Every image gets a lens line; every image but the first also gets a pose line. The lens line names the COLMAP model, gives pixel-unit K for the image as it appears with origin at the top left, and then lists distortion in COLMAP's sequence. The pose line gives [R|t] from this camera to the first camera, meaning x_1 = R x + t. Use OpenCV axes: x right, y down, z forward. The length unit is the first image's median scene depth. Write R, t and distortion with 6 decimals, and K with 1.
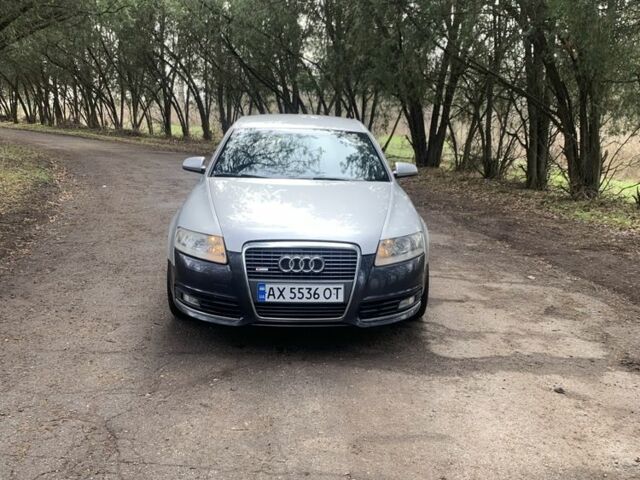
lens RADIAL K [[691.8, 0, 320.0], [0, 691.8, 240.0], [0, 0, 1]] dist [0.135263, -0.527342]
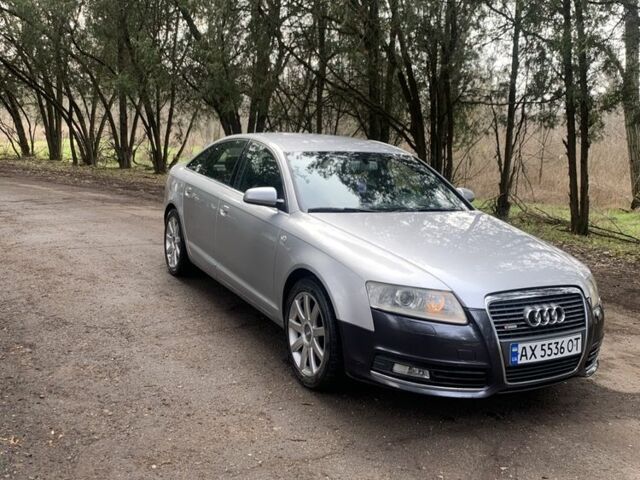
lens RADIAL K [[691.8, 0, 320.0], [0, 691.8, 240.0], [0, 0, 1]] dist [0.135263, -0.527342]
pose [[0.893982, -0.054164, 0.444818, -0.660810], [0.059429, 0.998230, 0.002114, -0.077774], [-0.444145, 0.024546, 0.895618, 0.342838]]
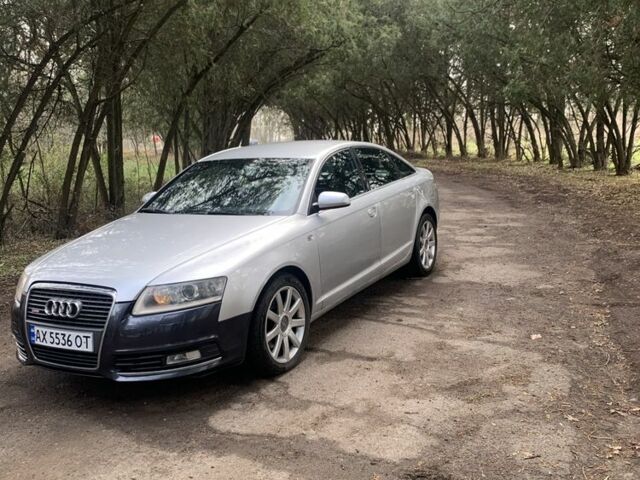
lens RADIAL K [[691.8, 0, 320.0], [0, 691.8, 240.0], [0, 0, 1]] dist [0.135263, -0.527342]
pose [[0.850998, 0.010778, -0.525058, 0.782053], [-0.025585, 0.999453, -0.020950, -0.048164], [0.524545, 0.031262, 0.850809, 0.363984]]
